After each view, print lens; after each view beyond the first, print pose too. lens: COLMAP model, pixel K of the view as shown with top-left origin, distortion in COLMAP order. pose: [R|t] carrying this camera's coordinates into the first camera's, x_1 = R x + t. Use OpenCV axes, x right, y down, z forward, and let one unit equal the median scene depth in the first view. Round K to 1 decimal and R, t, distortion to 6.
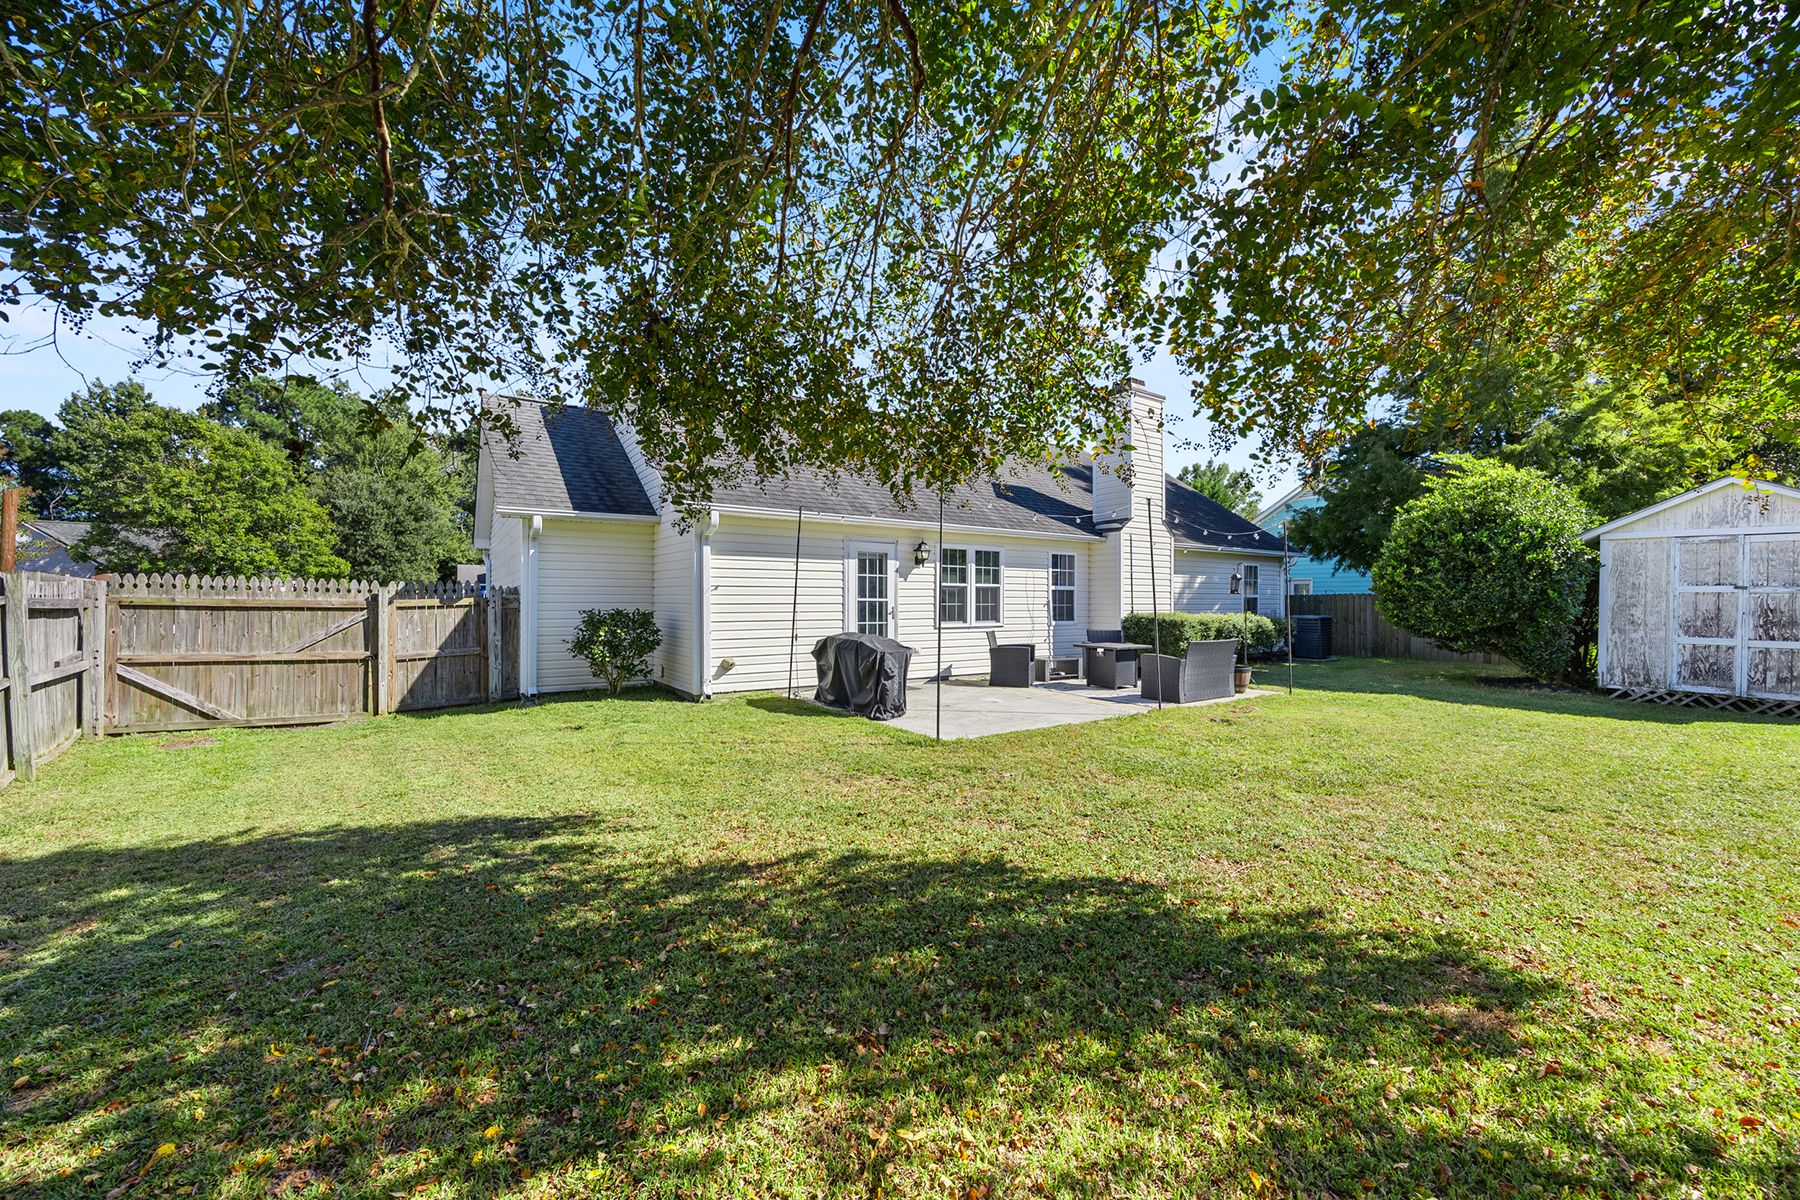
lens RADIAL K [[693.4, 0, 893.3], [0, 693.4, 598.7], [0, 0, 1]] dist [0.000821, -0.000731]
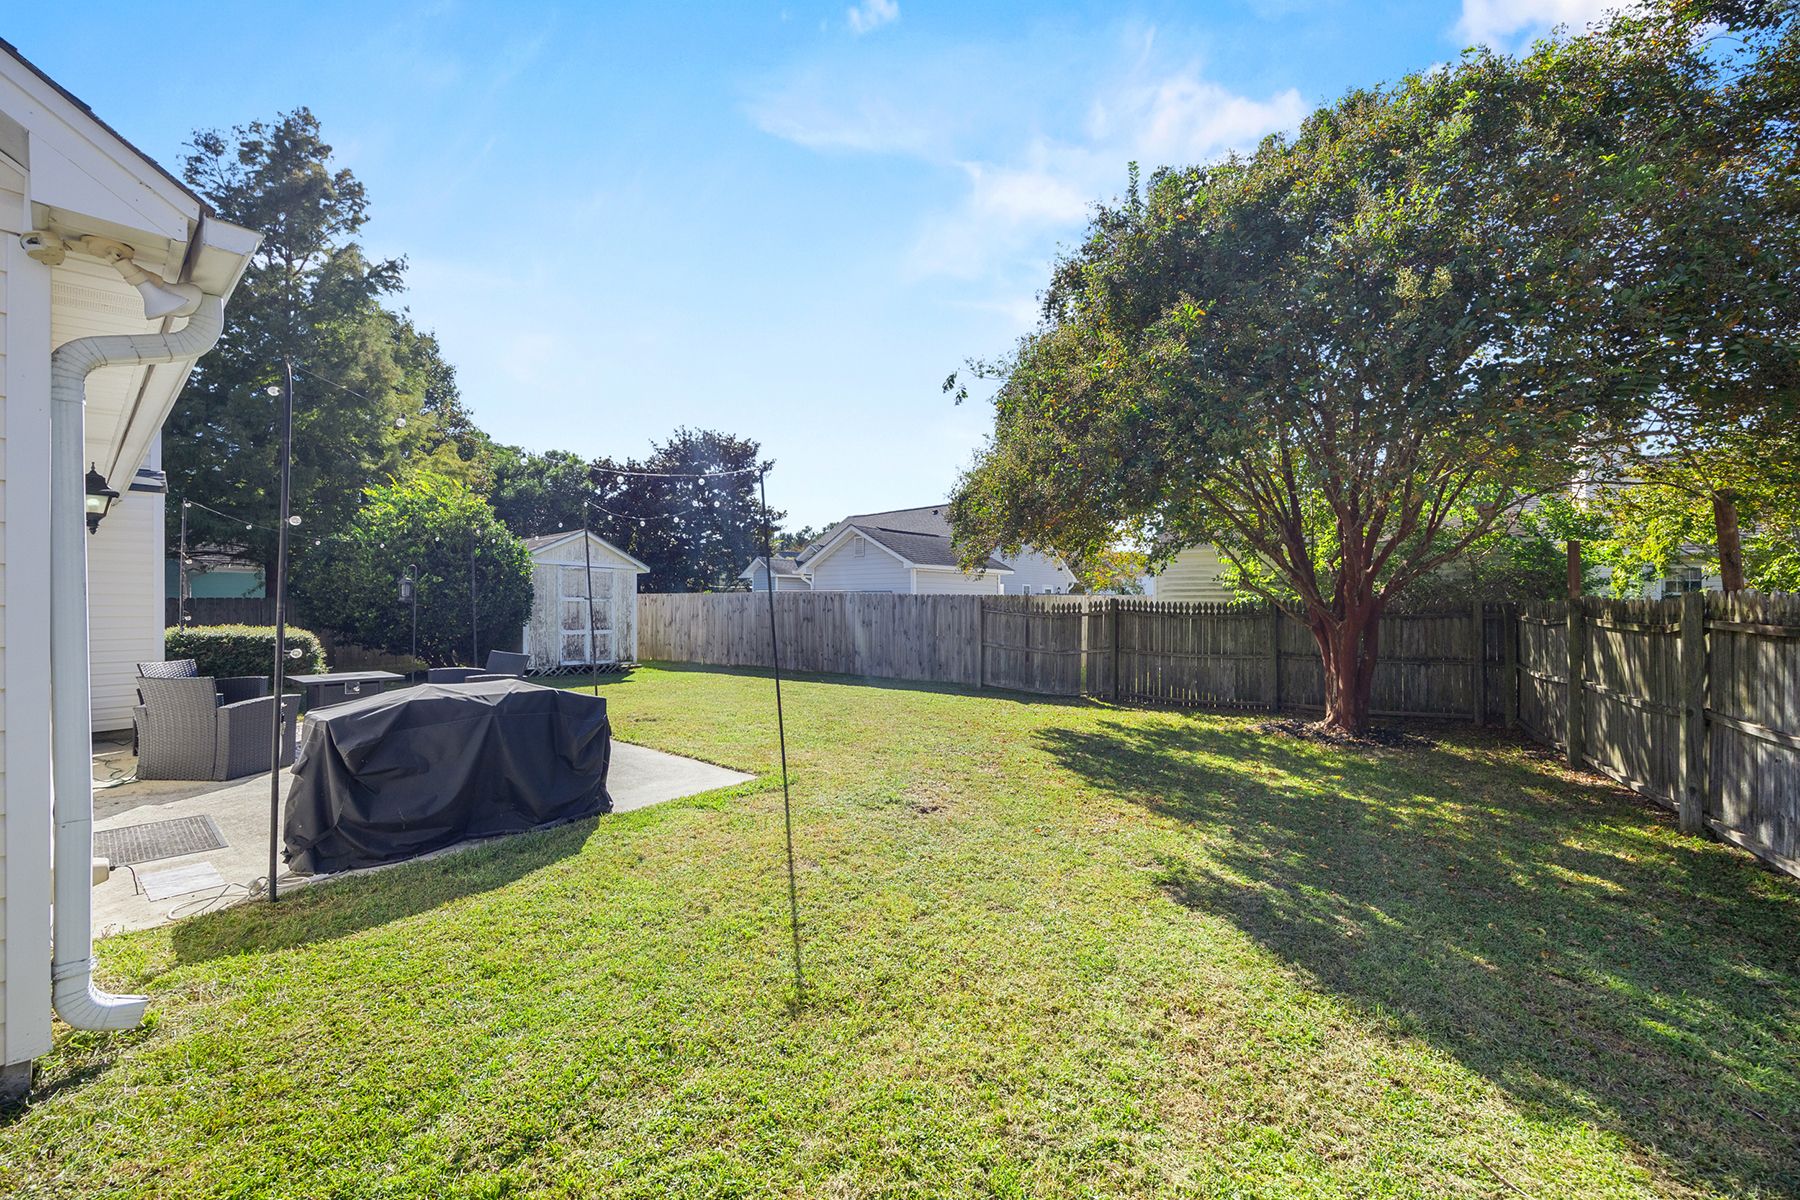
lens RADIAL K [[693.4, 0, 889.5], [0, 693.4, 604.9], [0, 0, 1]] dist [0.000821, -0.000731]
pose [[-0.283502, -0.002227, 0.958969, -0.527984], [-0.001211, 0.999997, 0.001964, -0.005080], [-0.958971, -0.000604, -0.283504, 0.726730]]
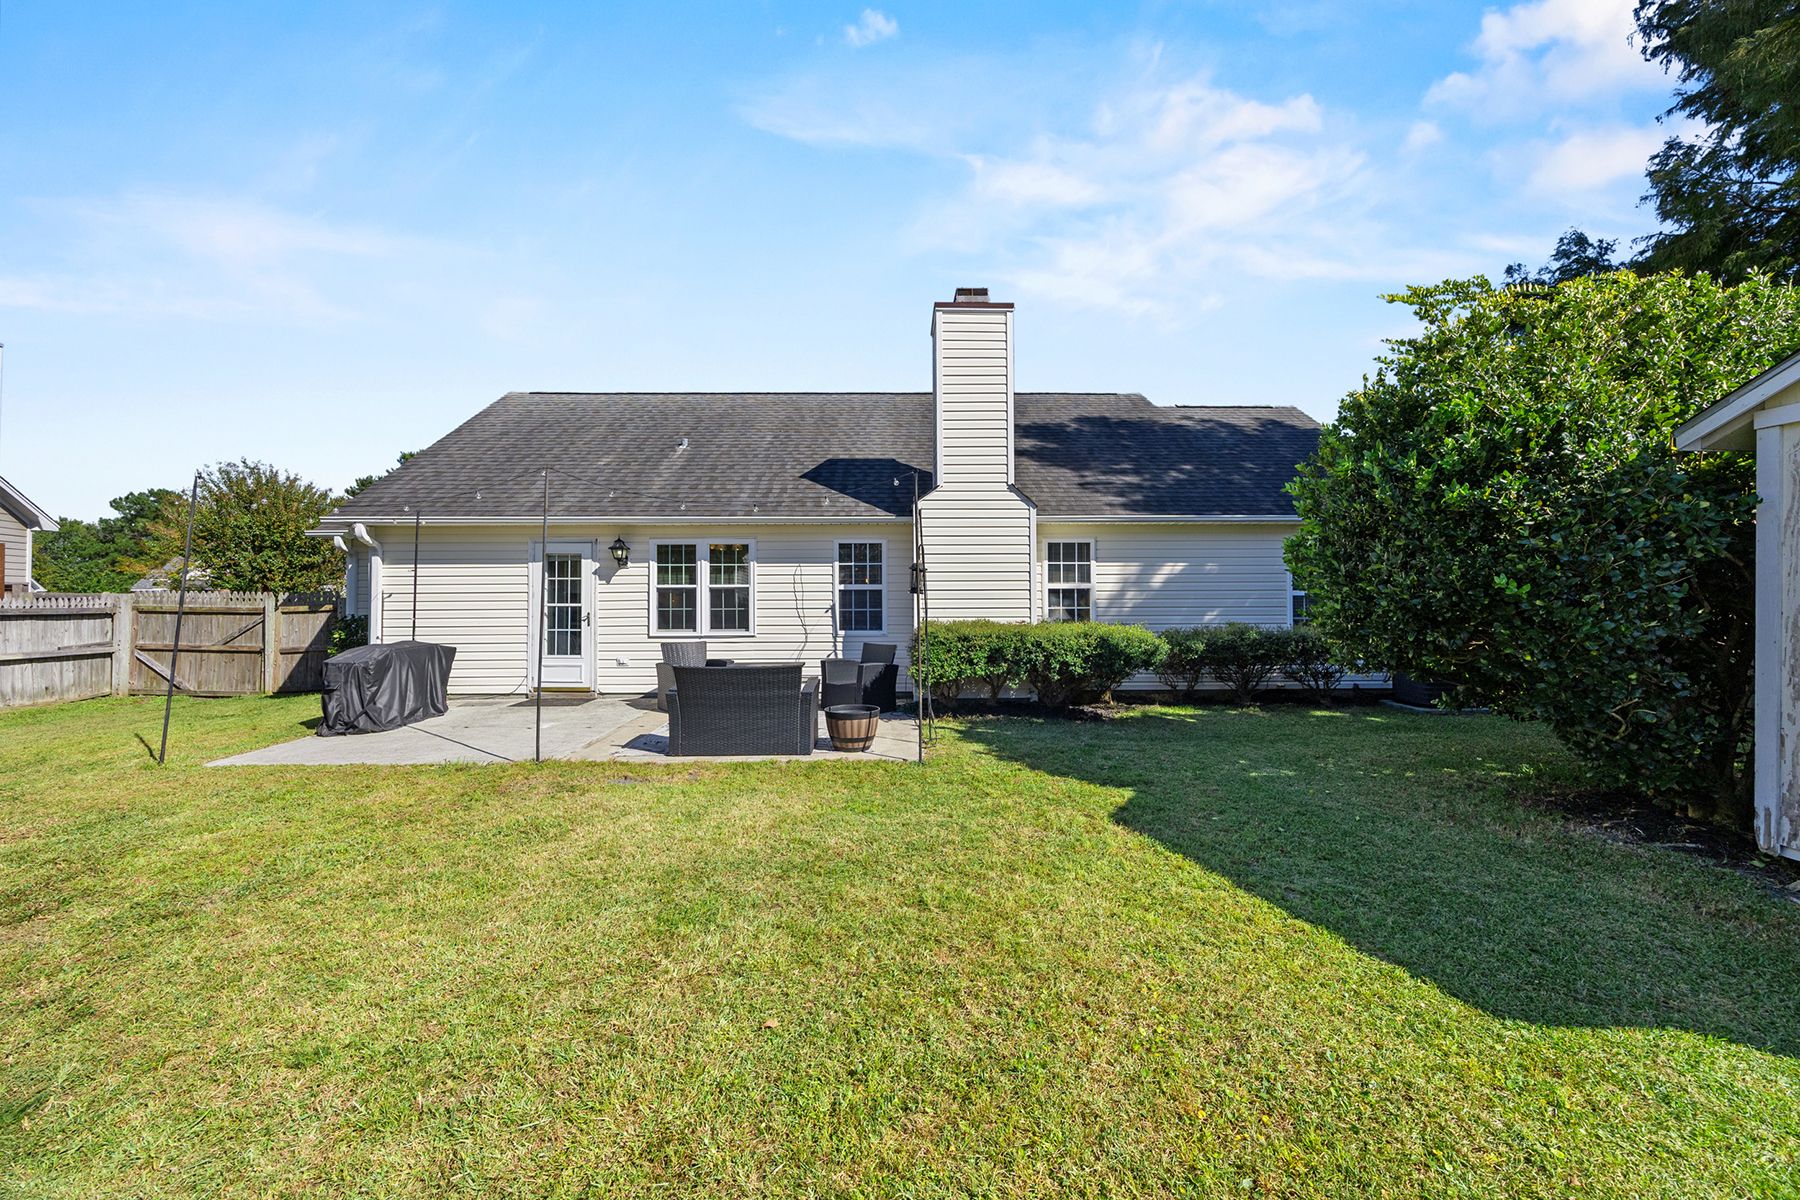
lens RADIAL K [[693.4, 0, 896.0], [0, 693.4, 587.8], [0, 0, 1]] dist [0.000821, -0.000731]
pose [[0.836342, -0.015348, -0.547993, 0.886014], [0.008414, 0.999850, -0.015161, -0.003552], [0.548143, 0.008069, 0.836345, 0.491367]]
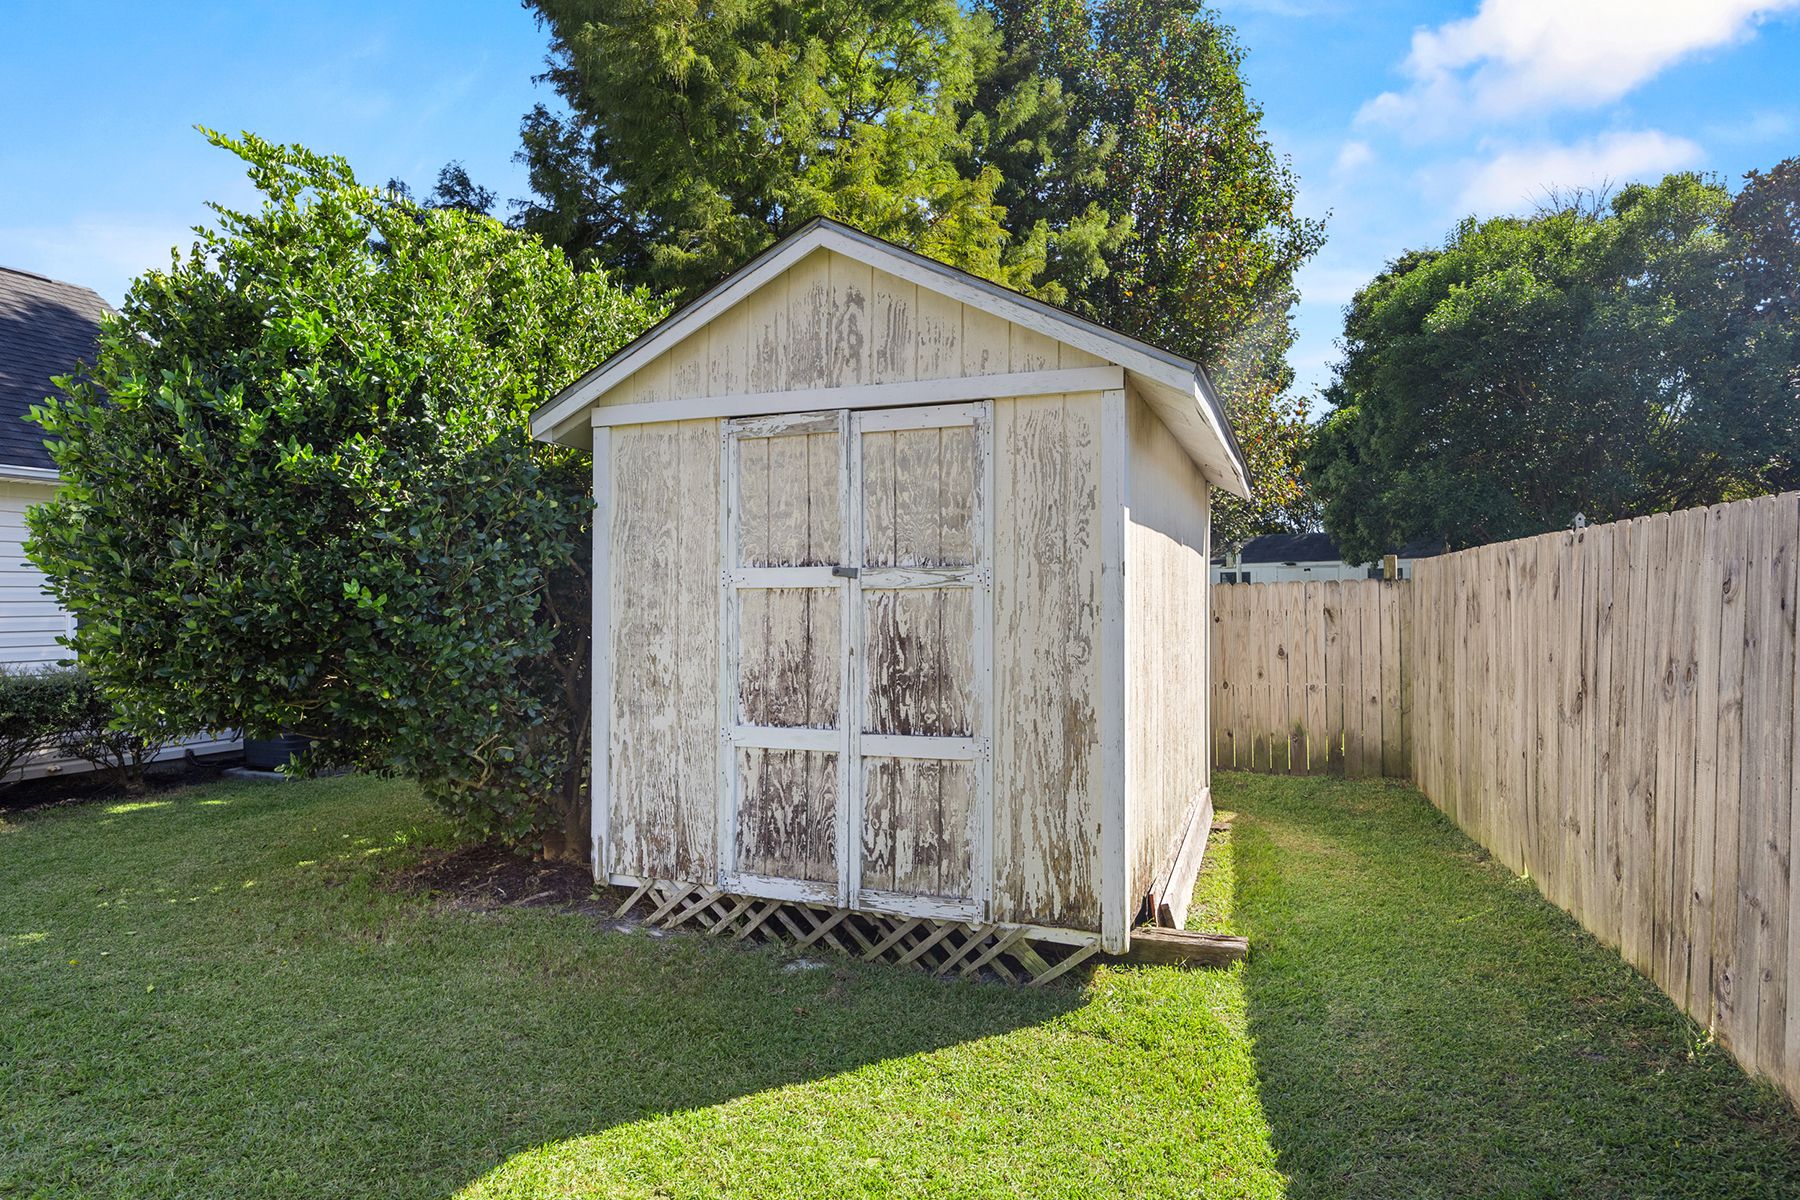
lens RADIAL K [[1072.7, 0, 893.9], [0, 1072.7, 602.7], [0, 0, 1]] dist [-0.004965, -0.002578]
pose [[0.837907, -0.014516, 0.545621, 0.902791], [0.014525, 0.999885, 0.004295, -0.003837], [-0.545620, 0.004326, 0.838021, 0.528068]]
